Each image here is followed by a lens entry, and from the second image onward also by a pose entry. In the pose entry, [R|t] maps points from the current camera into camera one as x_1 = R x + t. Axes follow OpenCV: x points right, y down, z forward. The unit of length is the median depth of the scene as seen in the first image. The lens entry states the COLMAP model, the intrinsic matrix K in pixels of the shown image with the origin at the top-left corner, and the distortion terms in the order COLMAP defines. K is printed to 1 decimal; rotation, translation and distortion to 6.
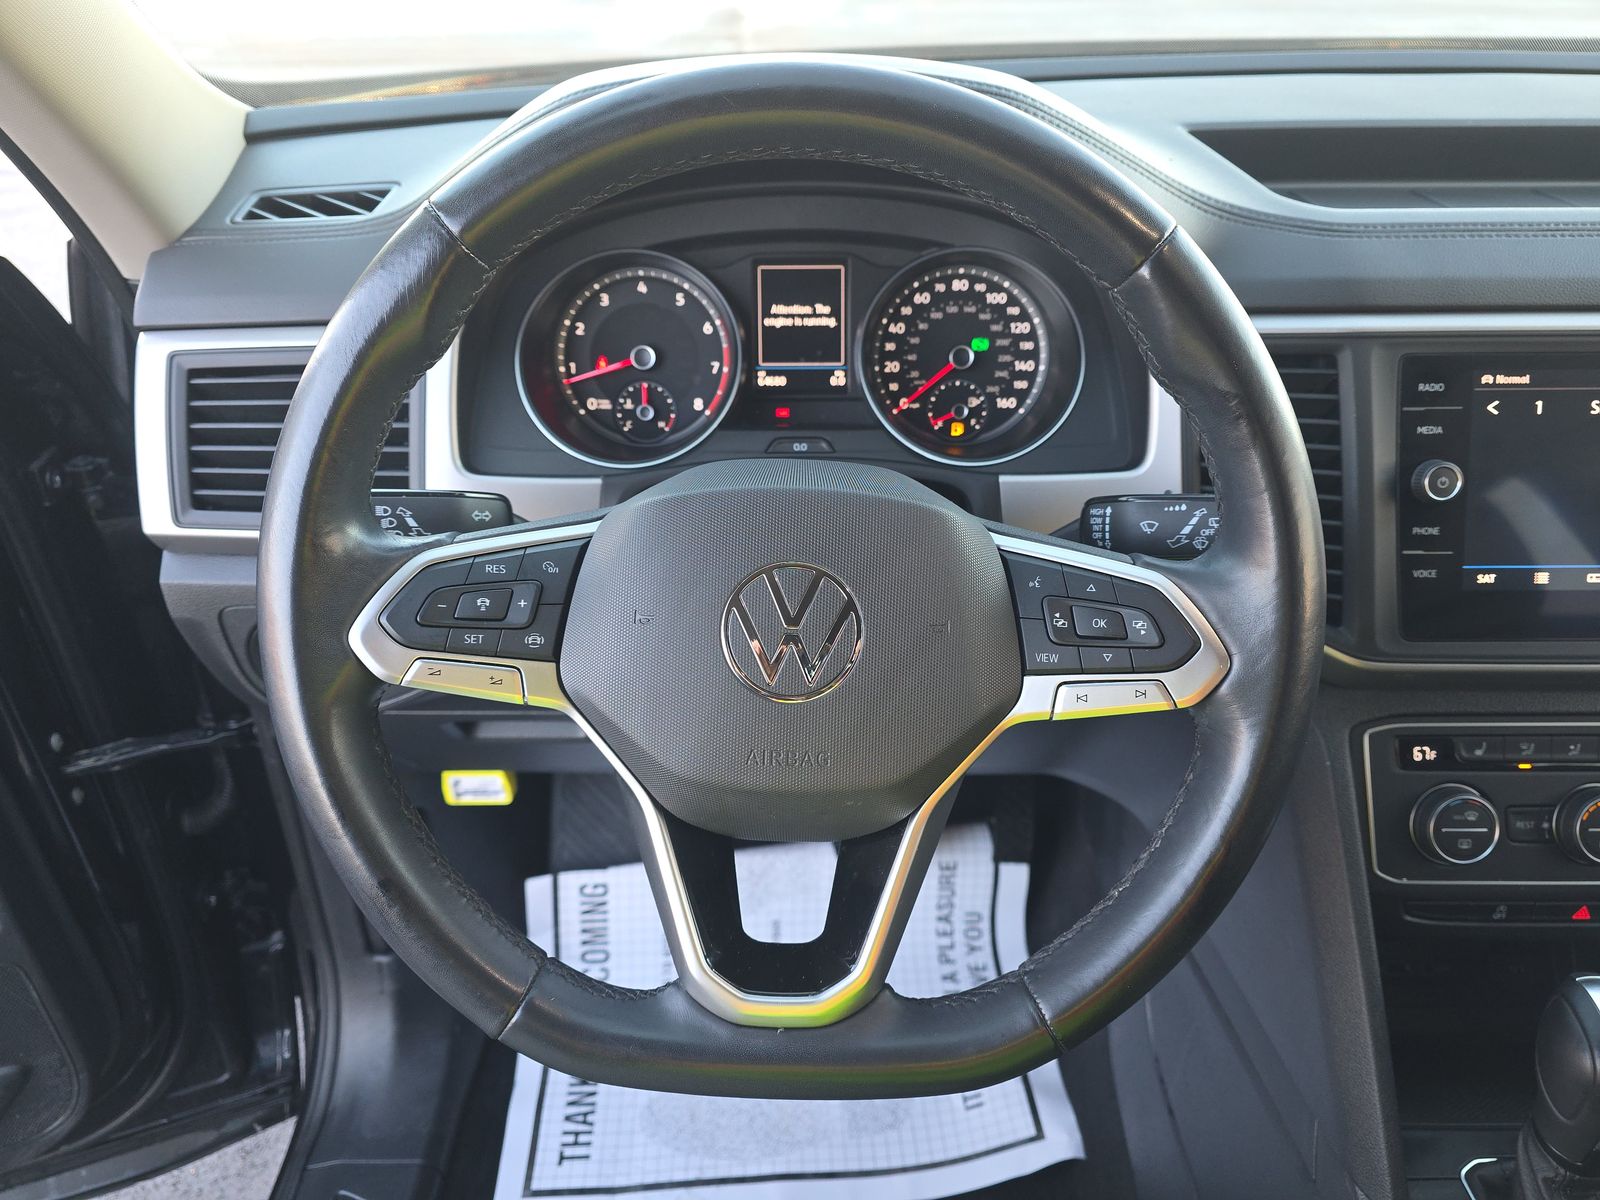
lens RADIAL K [[1212.2, 0, 799.8], [0, 1212.2, 640.0], [0, 0, 1]] dist [0.003657, -0.039315]
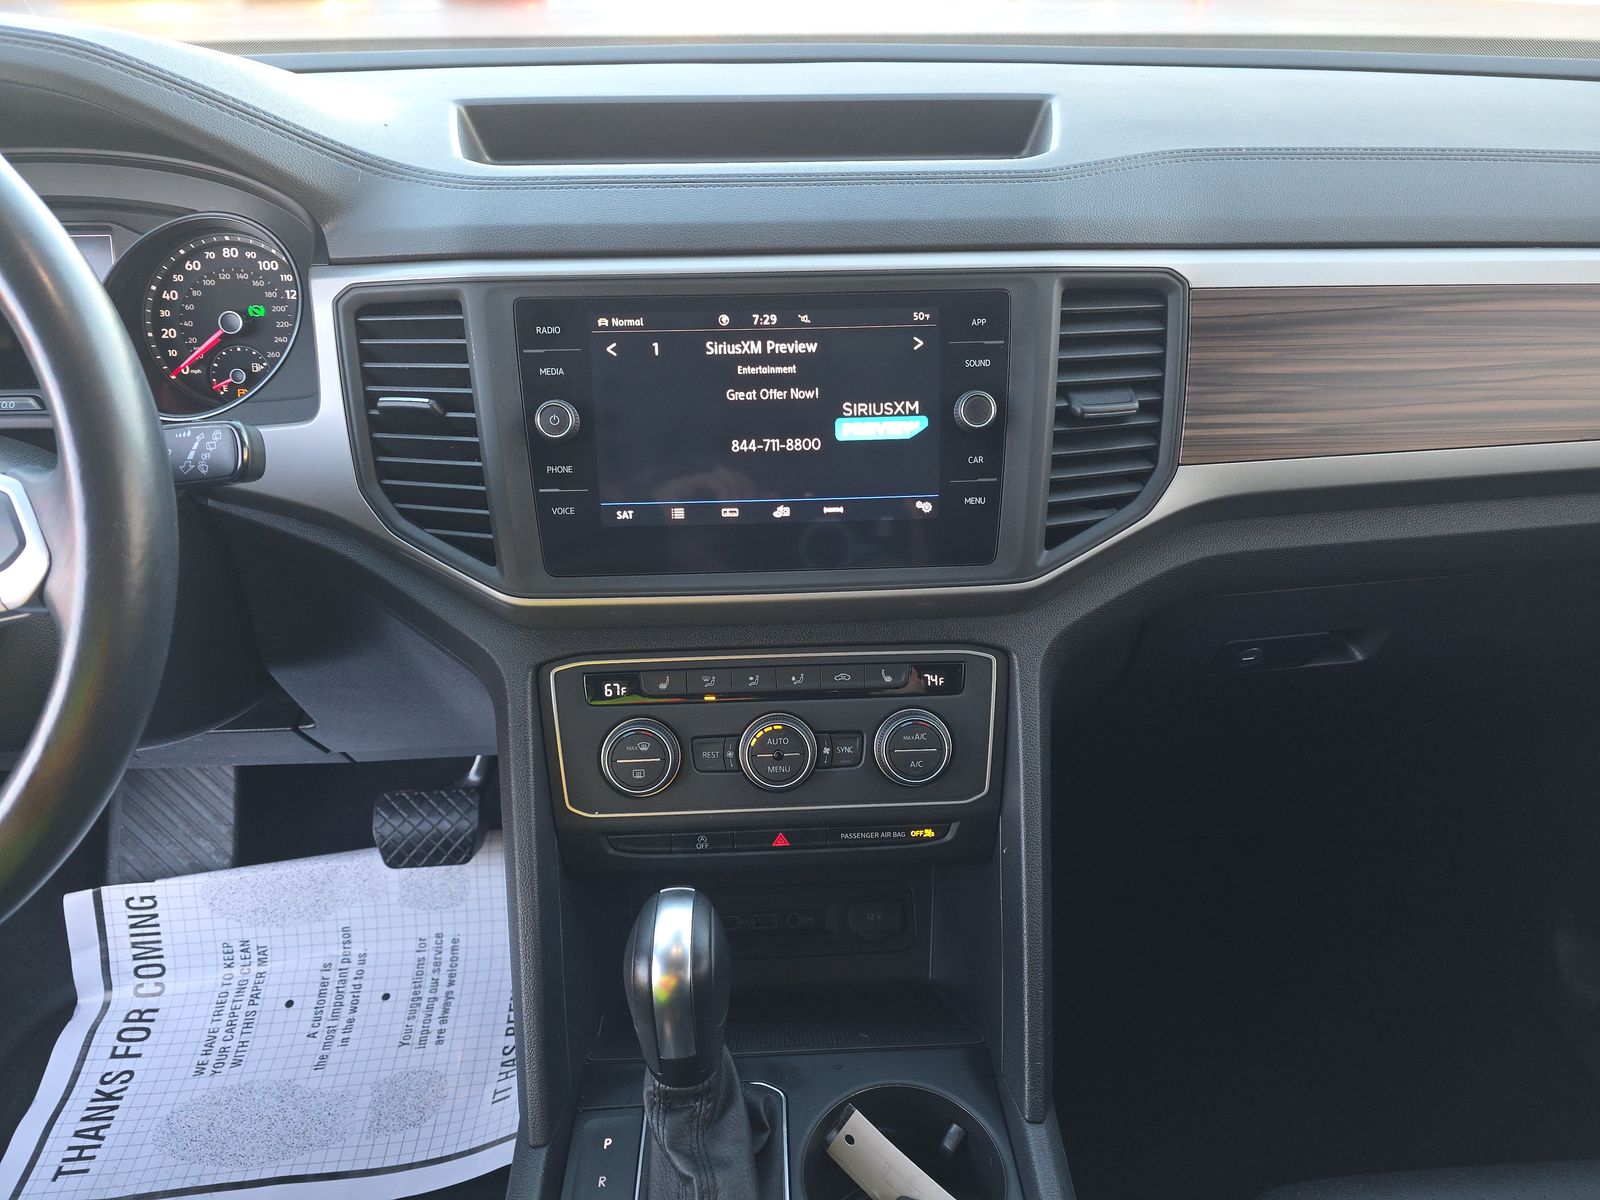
lens RADIAL K [[1212.2, 0, 799.8], [0, 1212.2, 640.0], [0, 0, 1]] dist [0.003657, -0.039315]
pose [[0.995298, -0.024983, 0.093580, 0.501309], [0.028123, 0.999080, -0.032387, 0.077590], [-0.092684, 0.034866, 0.995085, -0.041621]]
